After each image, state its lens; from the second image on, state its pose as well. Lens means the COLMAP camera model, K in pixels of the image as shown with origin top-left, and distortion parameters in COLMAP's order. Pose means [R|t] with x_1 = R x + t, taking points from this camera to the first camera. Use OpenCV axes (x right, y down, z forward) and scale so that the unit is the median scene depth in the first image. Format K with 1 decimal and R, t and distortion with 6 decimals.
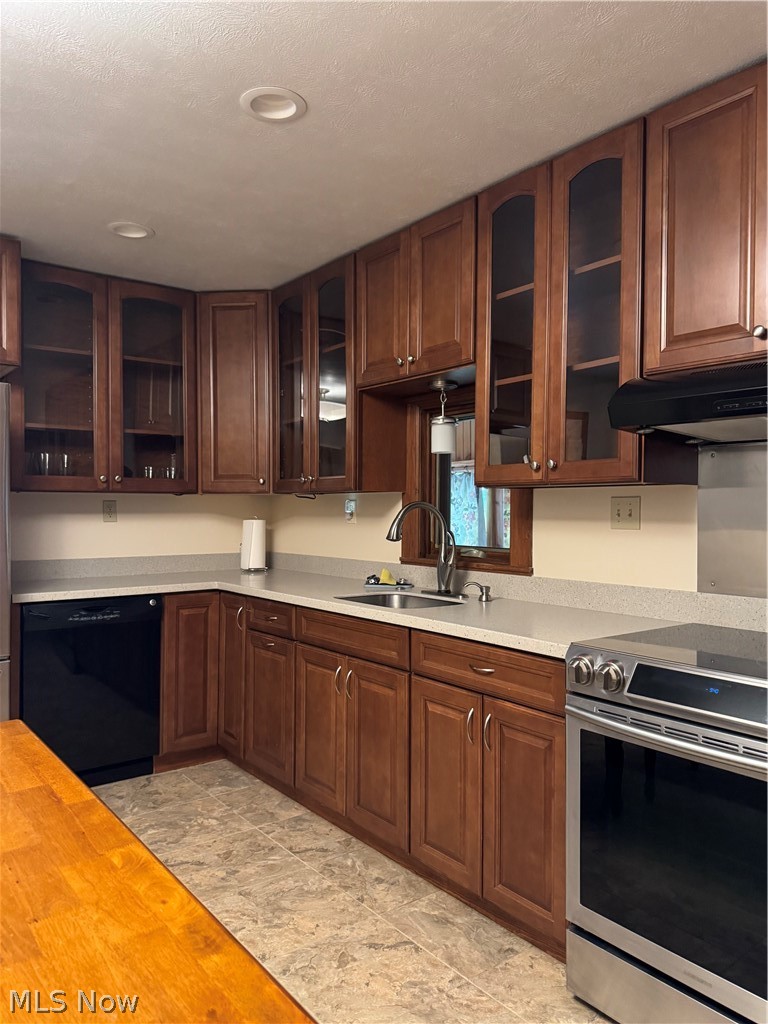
lens RADIAL K [[742.0, 0, 384.0], [0, 742.0, 512.0], [0, 0, 1]] dist [0.005354, -0.058567]
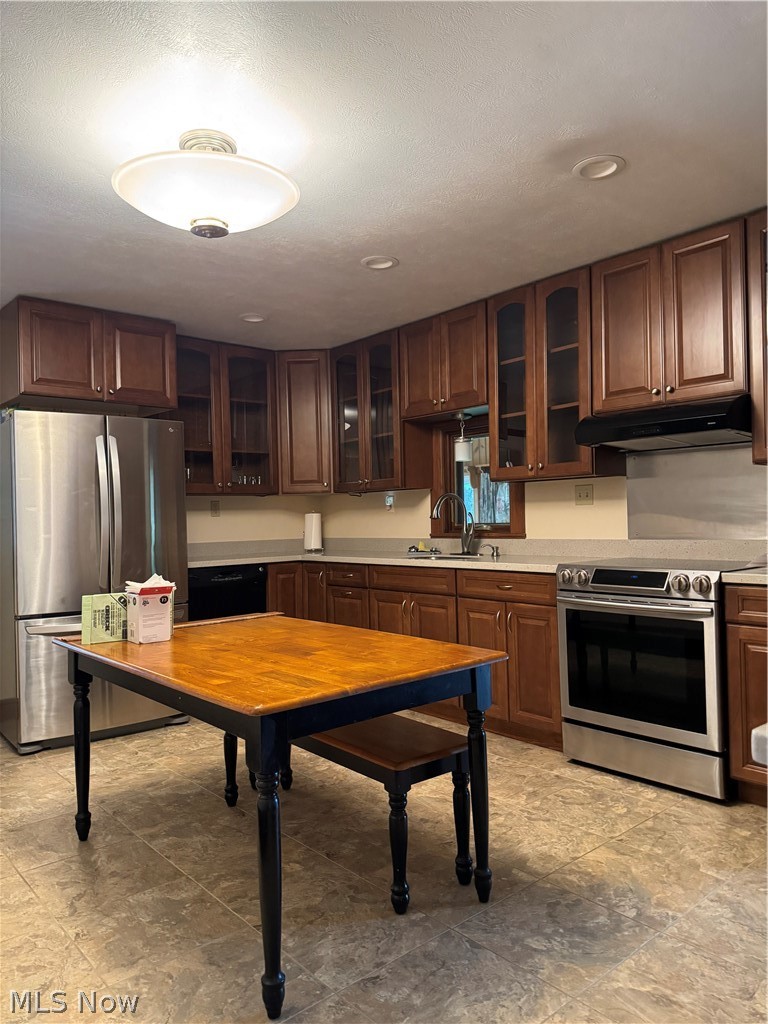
lens RADIAL K [[718.1, 0, 377.4], [0, 718.1, 509.6], [0, 0, 1]] dist [0.003113, -0.001219]
pose [[0.998561, -0.024668, 0.047614, -0.185756], [0.025473, 0.999541, -0.016387, 0.043054], [-0.047188, 0.017576, 0.998731, -0.504584]]
